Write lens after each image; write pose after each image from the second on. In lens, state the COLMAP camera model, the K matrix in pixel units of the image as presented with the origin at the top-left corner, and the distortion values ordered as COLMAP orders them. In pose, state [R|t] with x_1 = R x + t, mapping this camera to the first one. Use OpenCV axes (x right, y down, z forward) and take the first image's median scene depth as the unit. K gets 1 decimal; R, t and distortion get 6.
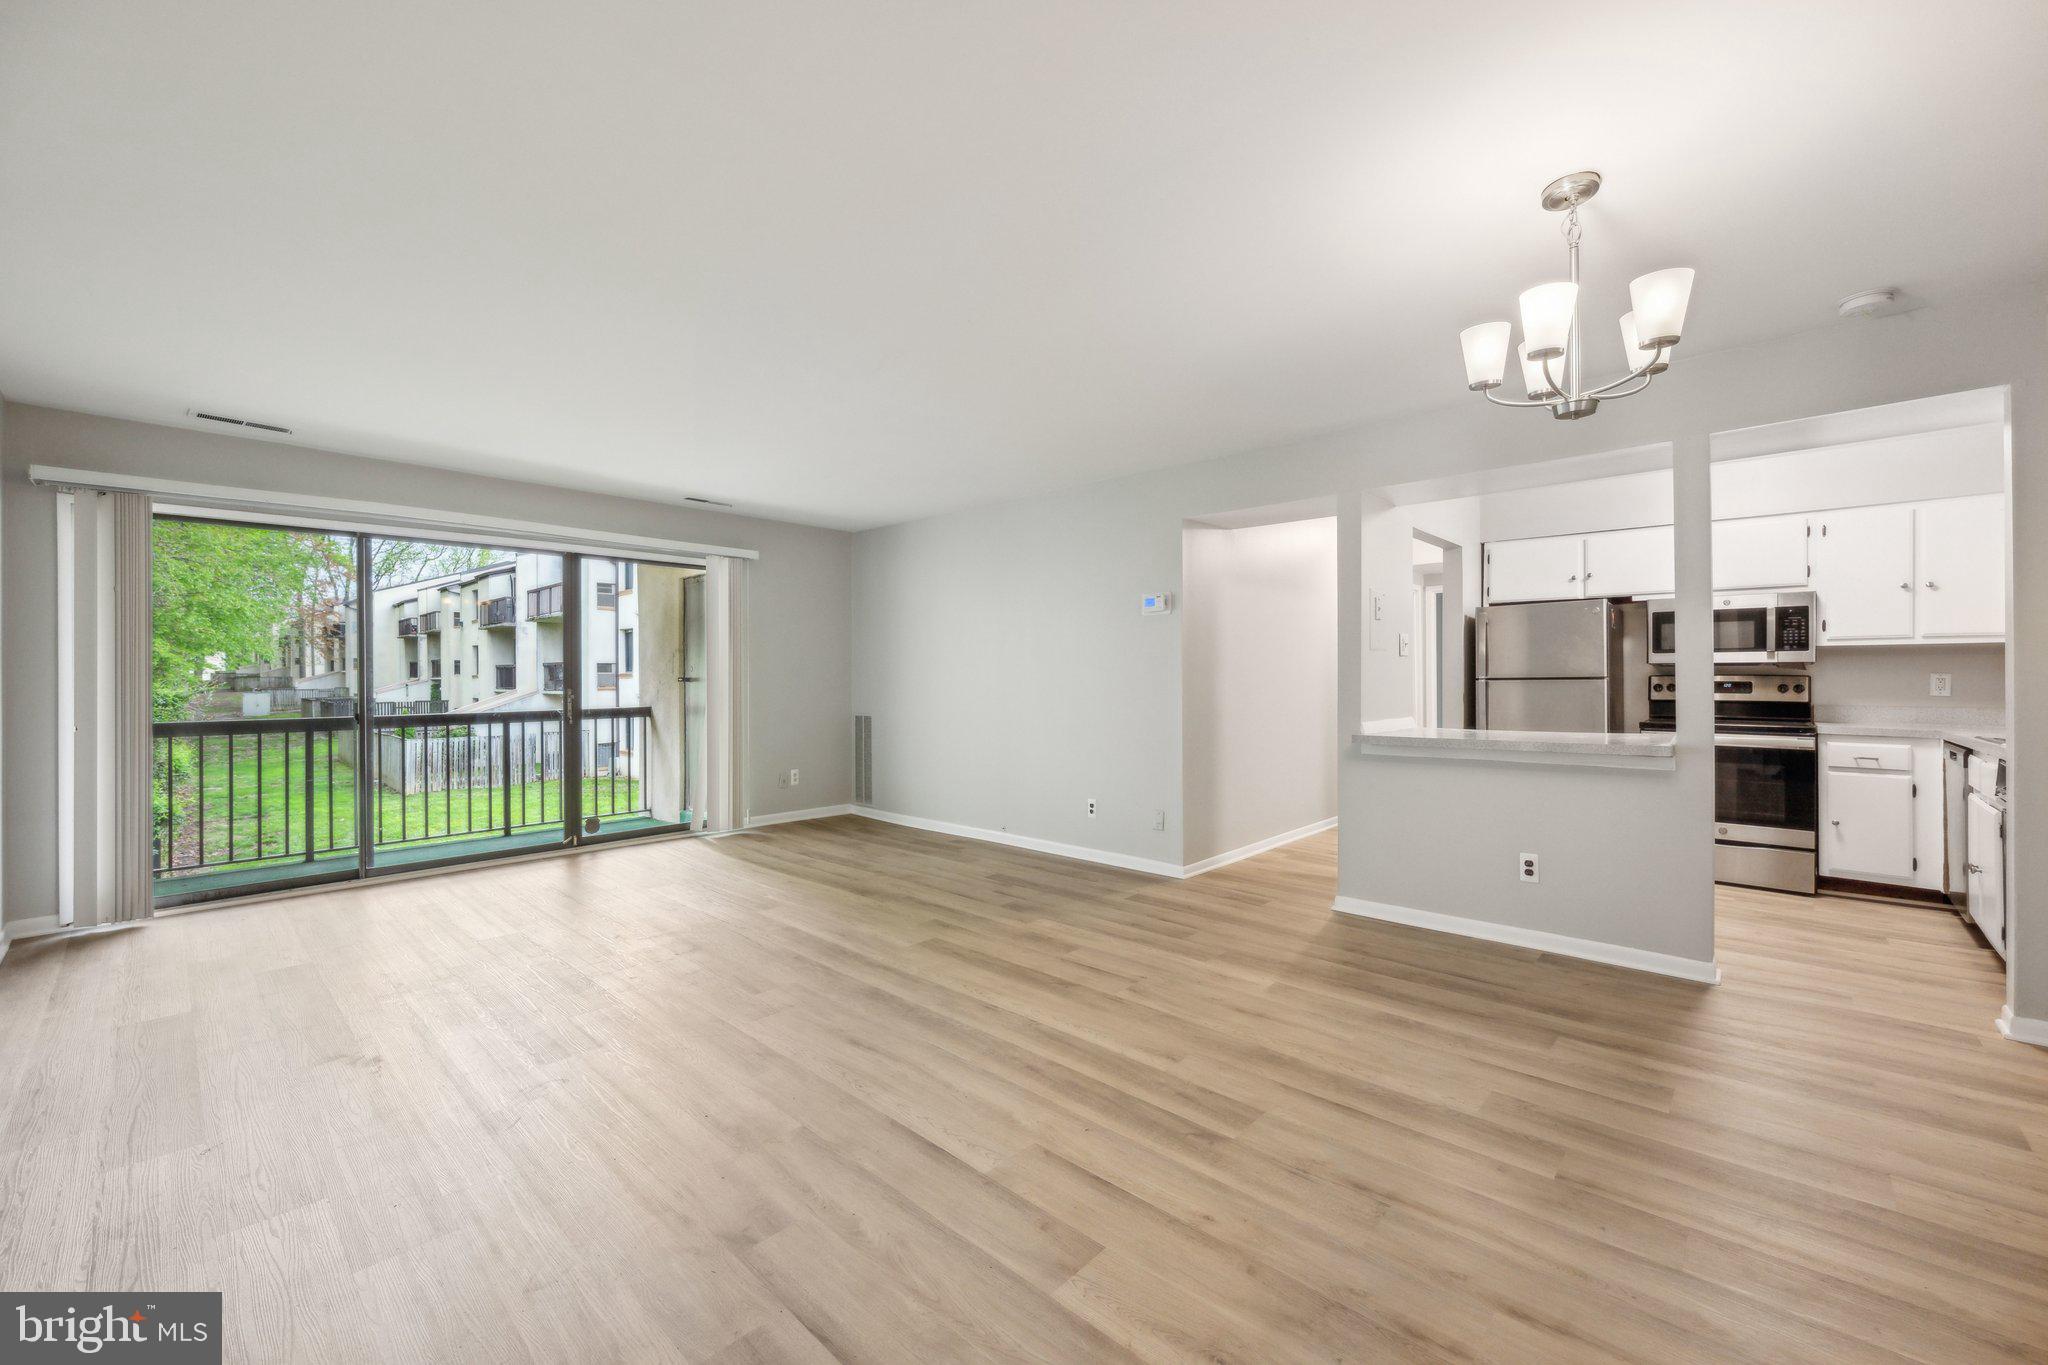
lens RADIAL K [[804.7, 0, 1025.5], [0, 804.7, 678.9], [0, 0, 1]] dist [0.000283, 0.000131]
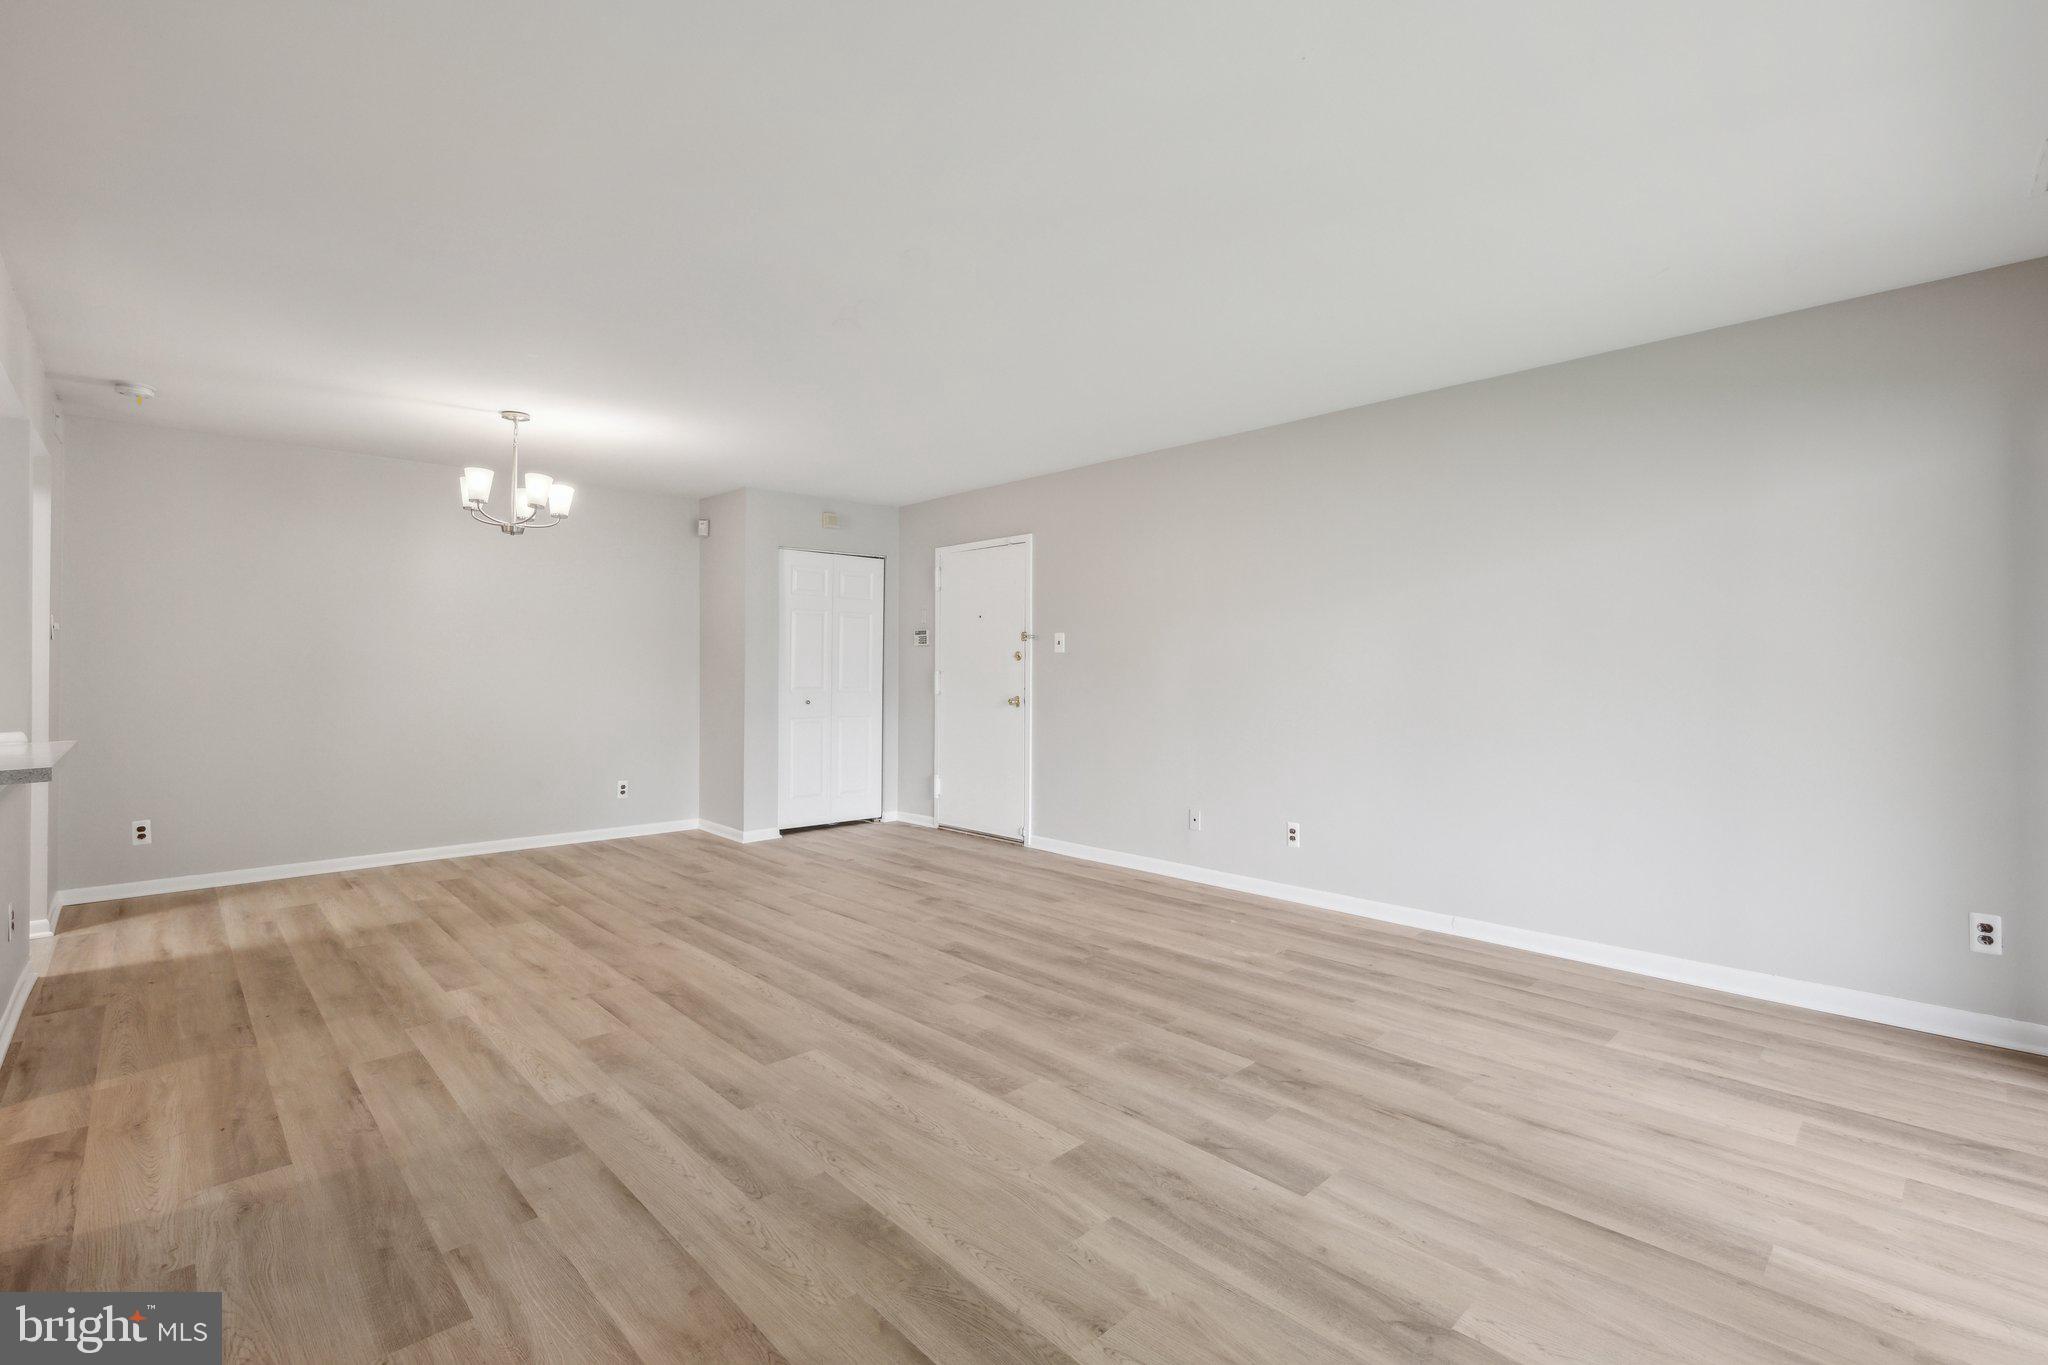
lens RADIAL K [[911.5, 0, 1015.8], [0, 911.5, 660.4], [0, 0, 1]] dist [-0.000758, -0.000691]
pose [[-0.997550, 0.004772, 0.069799, -0.330800], [0.004131, 0.999948, -0.009325, 0.000837], [-0.069840, -0.009014, -0.997518, 1.550380]]
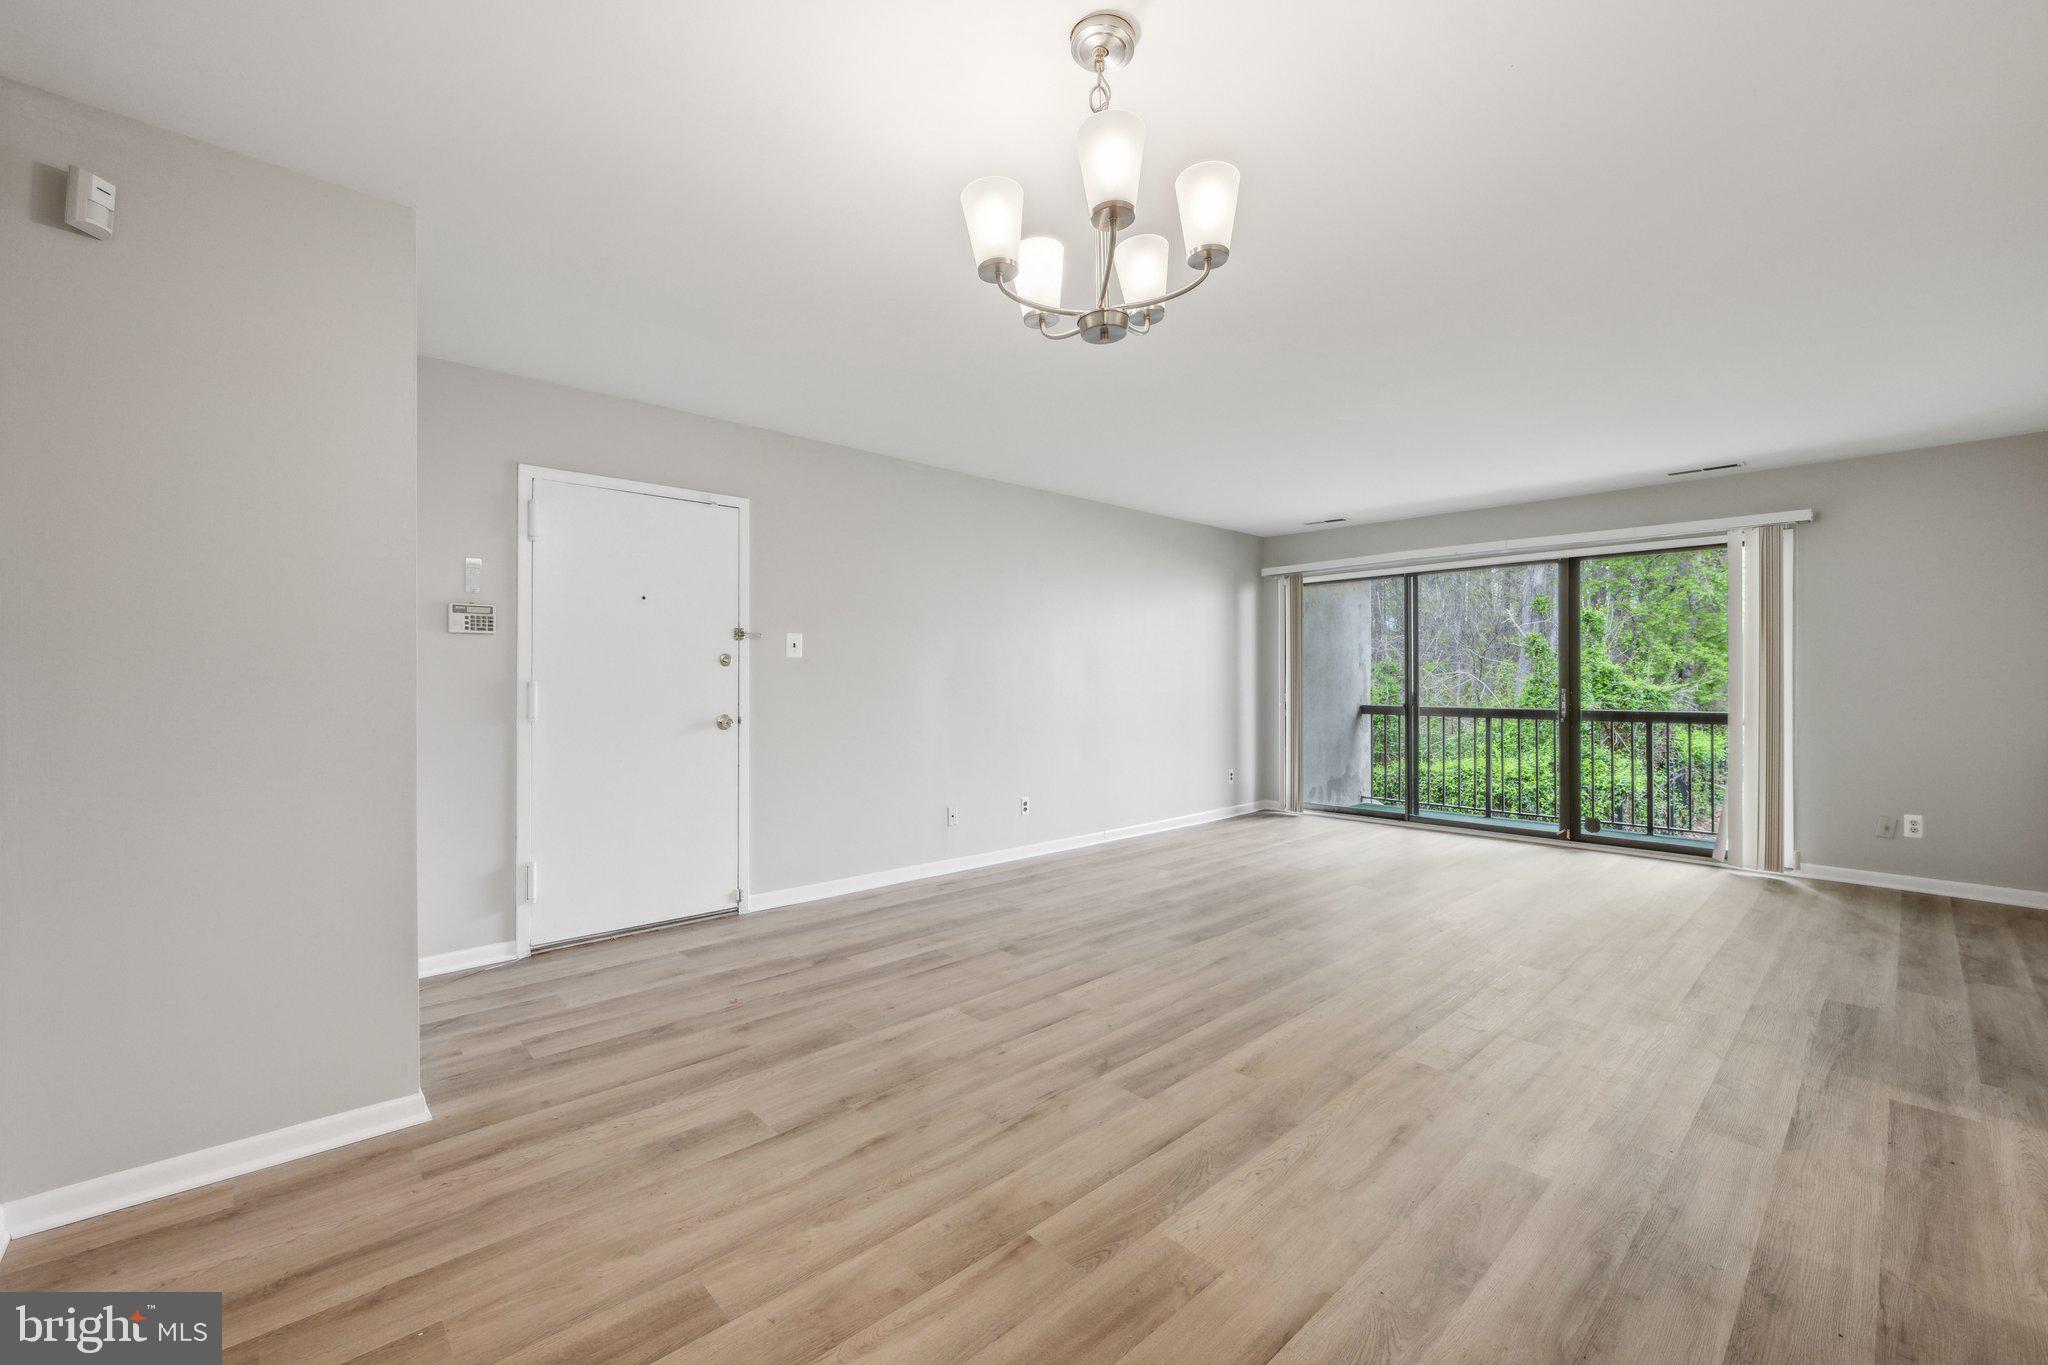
lens RADIAL K [[838.5, 0, 1024.0], [0, 838.5, 682.5], [0, 0, 1]] dist [-0.003160, 0.000564]
pose [[-0.074725, 0.008570, -0.997167, 0.742339], [-0.002944, 0.999957, 0.008814, -0.003058], [0.997200, 0.003594, -0.074697, 0.497241]]
